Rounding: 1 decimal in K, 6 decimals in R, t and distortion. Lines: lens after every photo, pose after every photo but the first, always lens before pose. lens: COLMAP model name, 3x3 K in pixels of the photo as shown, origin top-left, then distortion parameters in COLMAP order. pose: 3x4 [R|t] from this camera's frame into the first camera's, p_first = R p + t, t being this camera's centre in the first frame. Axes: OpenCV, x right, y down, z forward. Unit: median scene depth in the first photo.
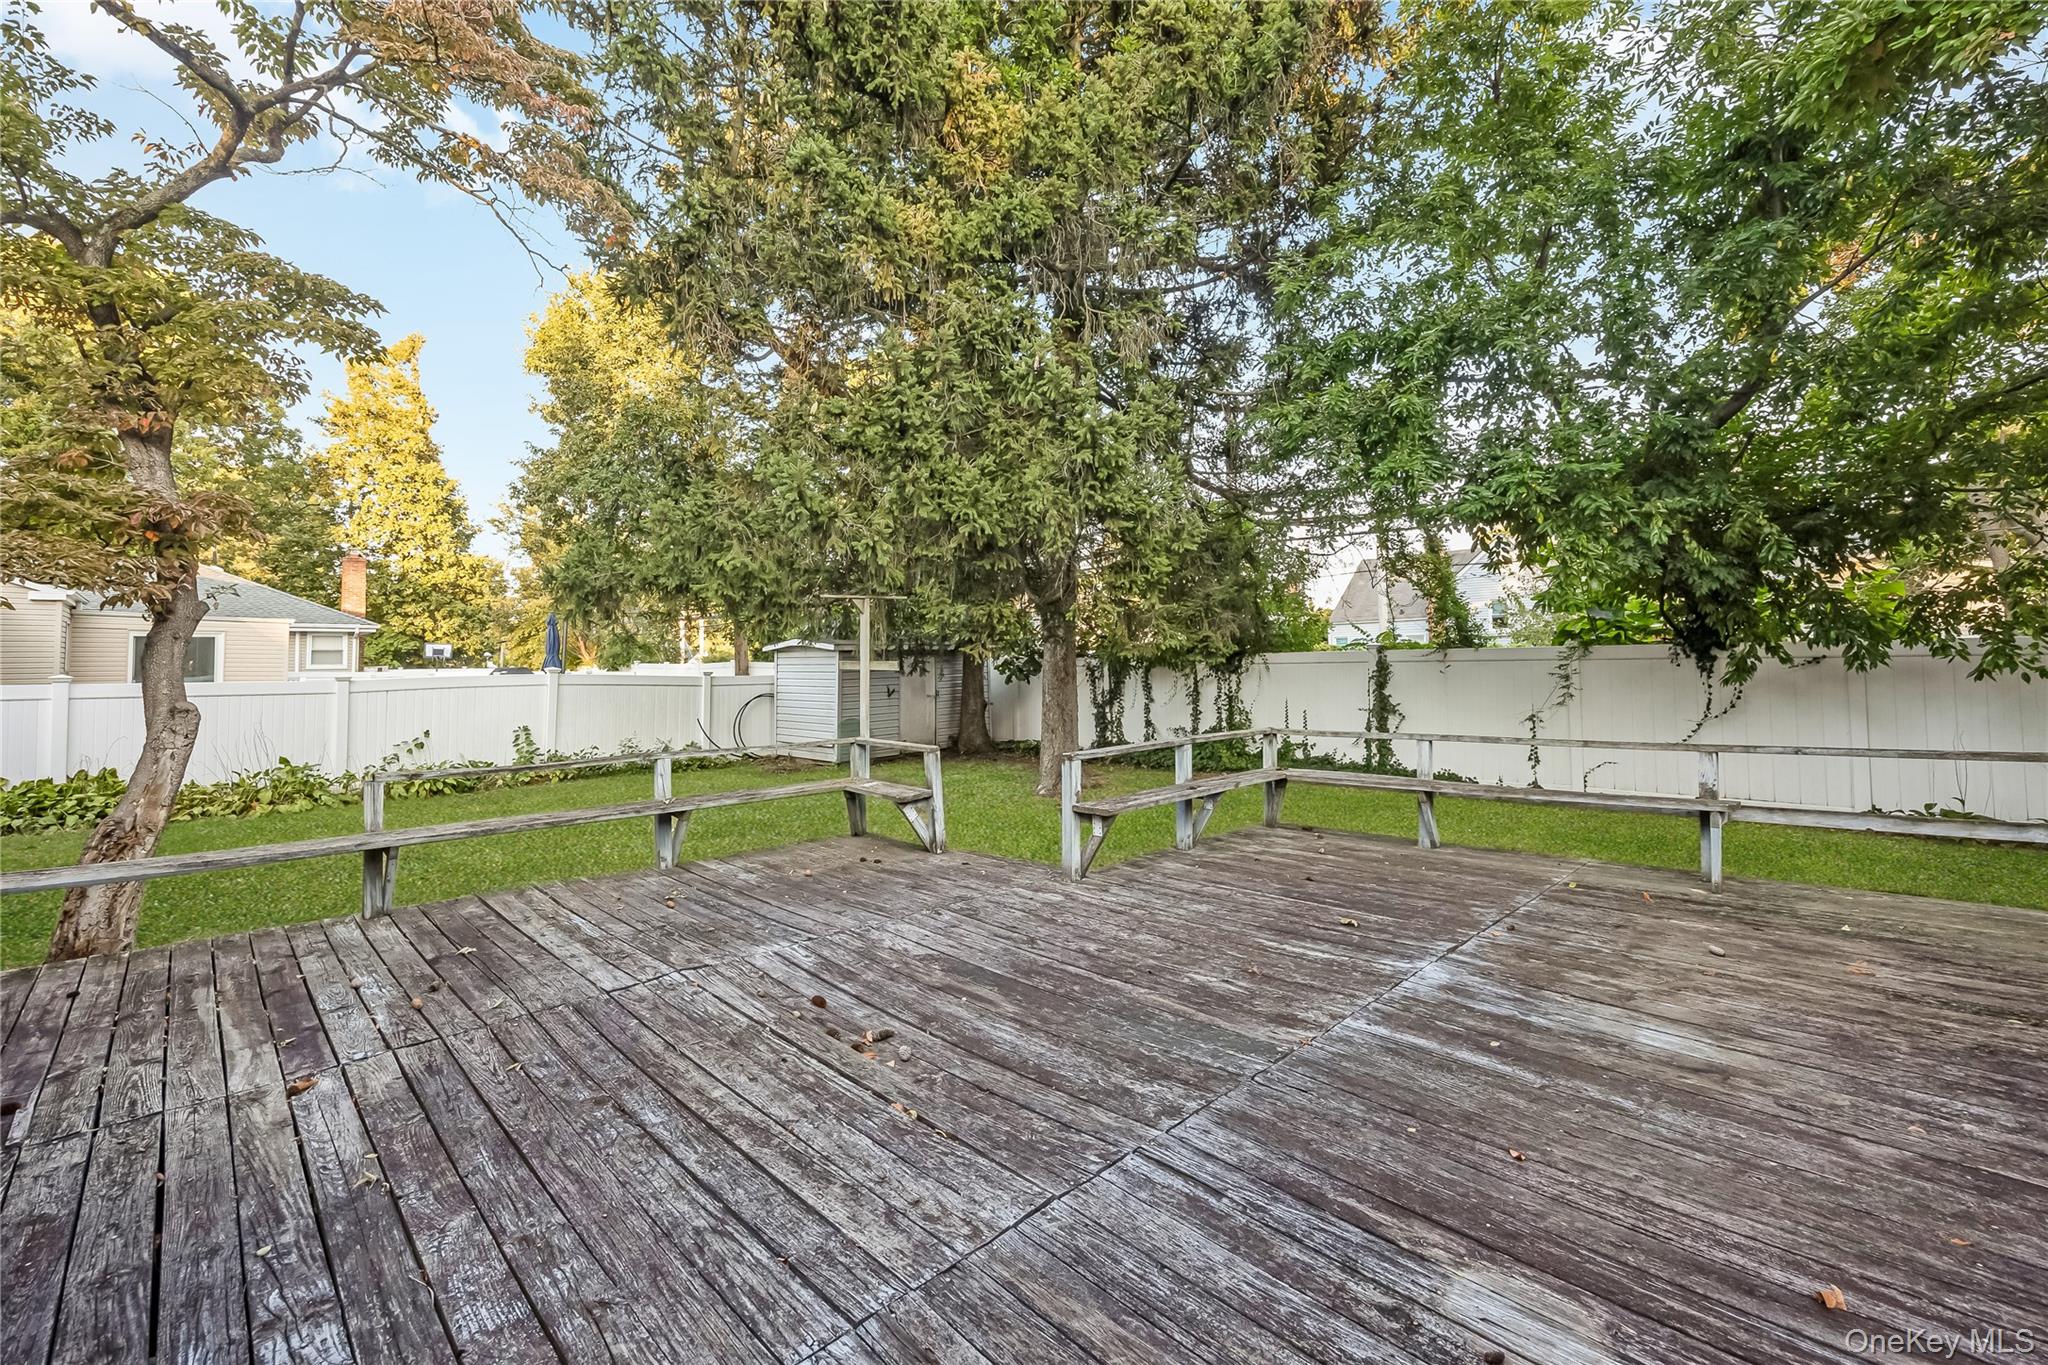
lens RADIAL K [[846.7, 0, 1026.5], [0, 846.7, 574.6], [0, 0, 1]] dist [-0.015760, 0.000088]
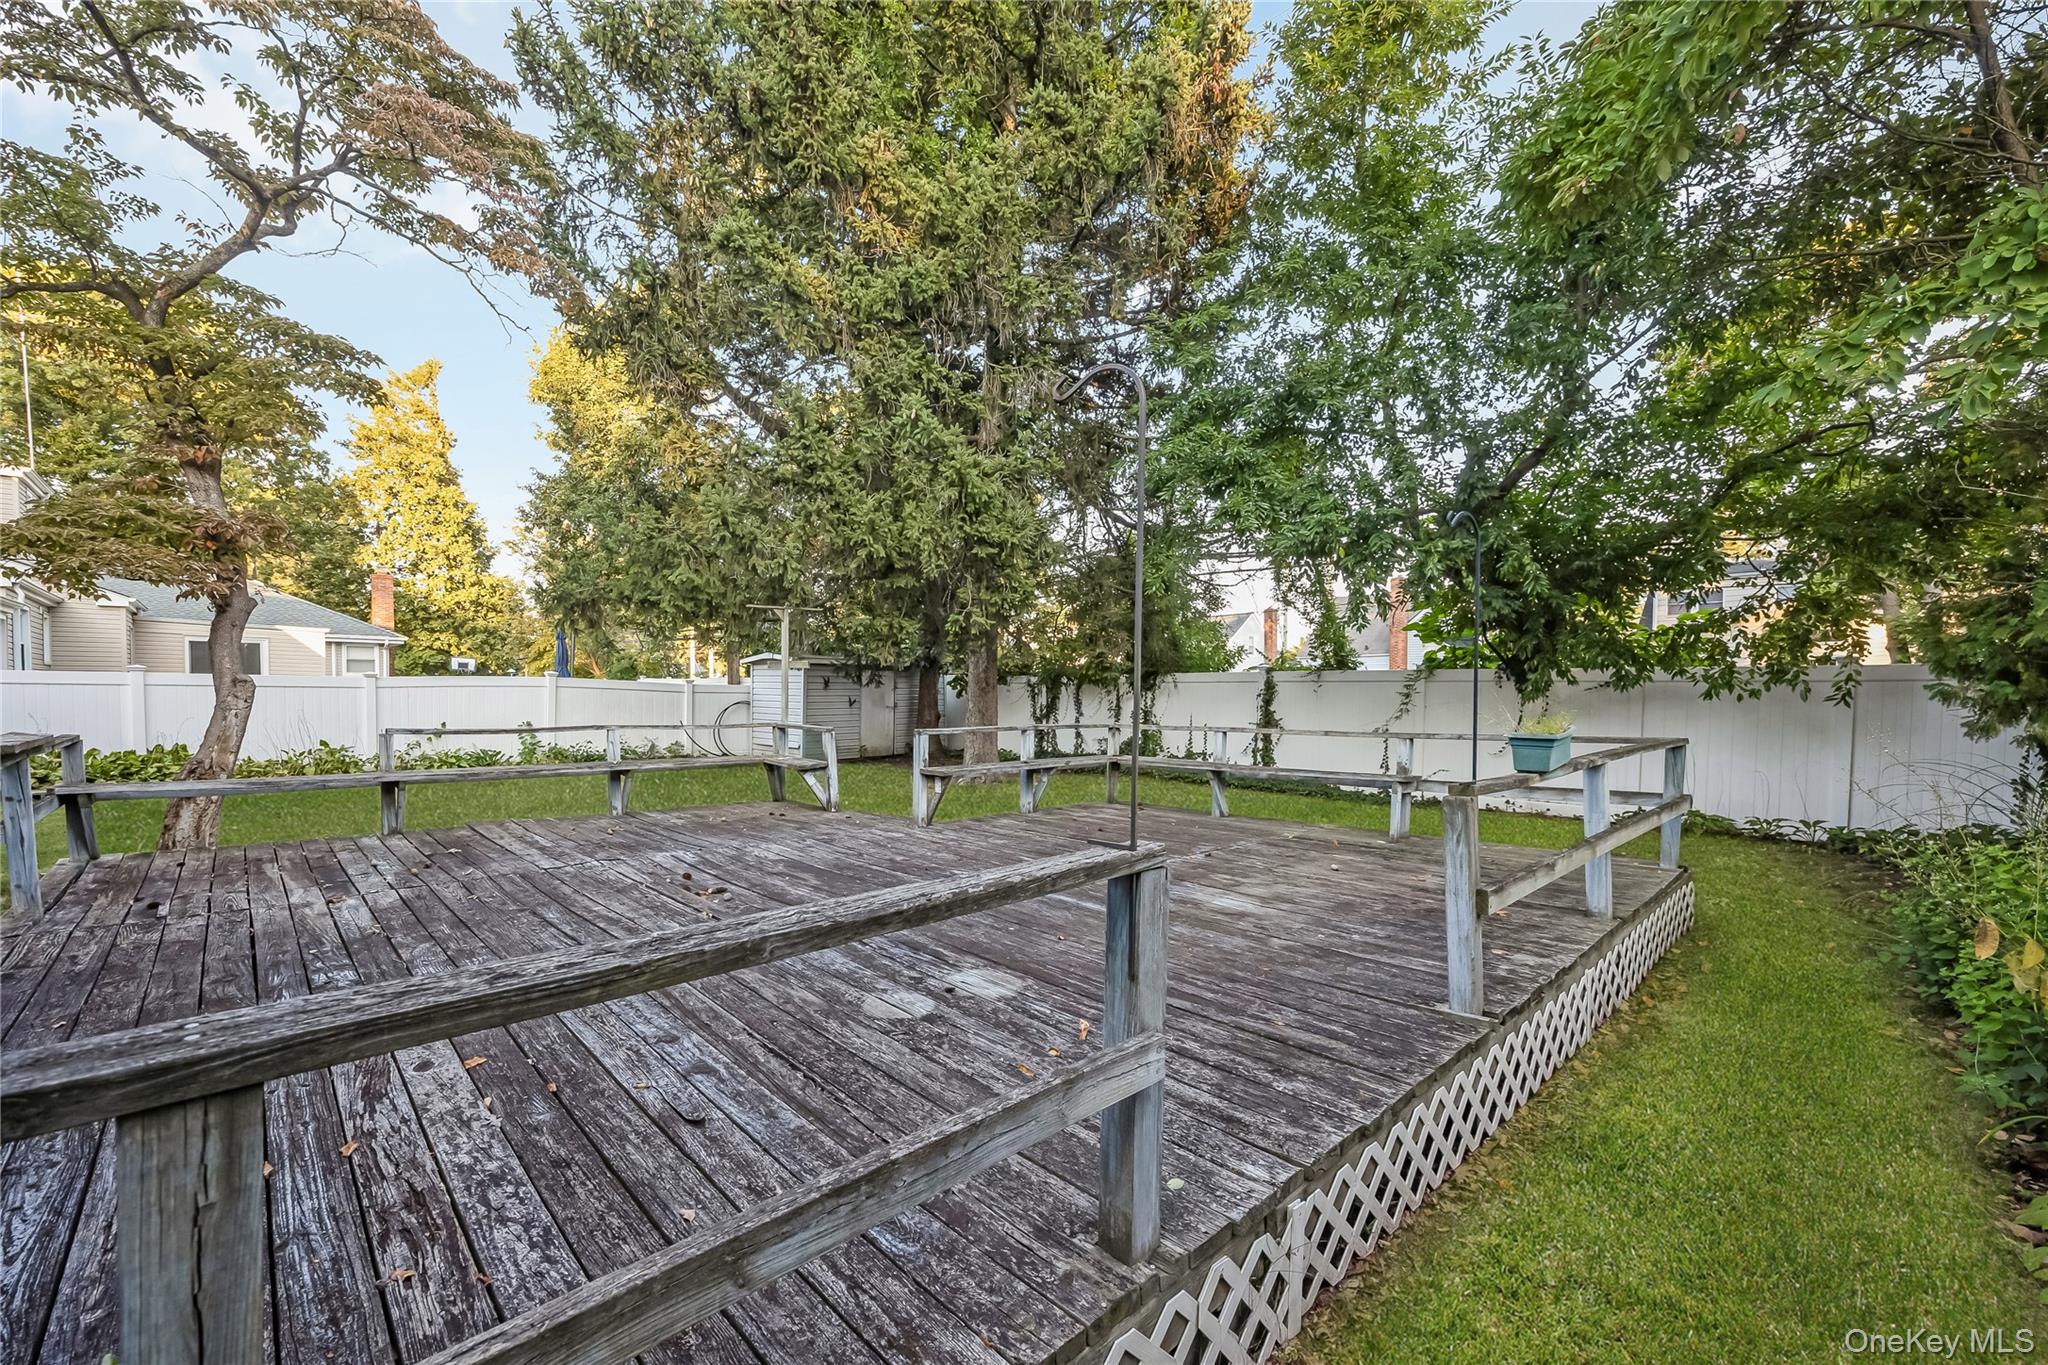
lens RADIAL K [[836.5, 0, 1024.0], [0, 836.5, 682.5], [0, 0, 1]] dist [-0.019418, 0.000505]
pose [[0.999509, 0.023886, -0.020292, 0.176331], [-0.021989, 0.995782, 0.089079, 0.018408], [0.022334, -0.088589, 0.995818, -0.190046]]
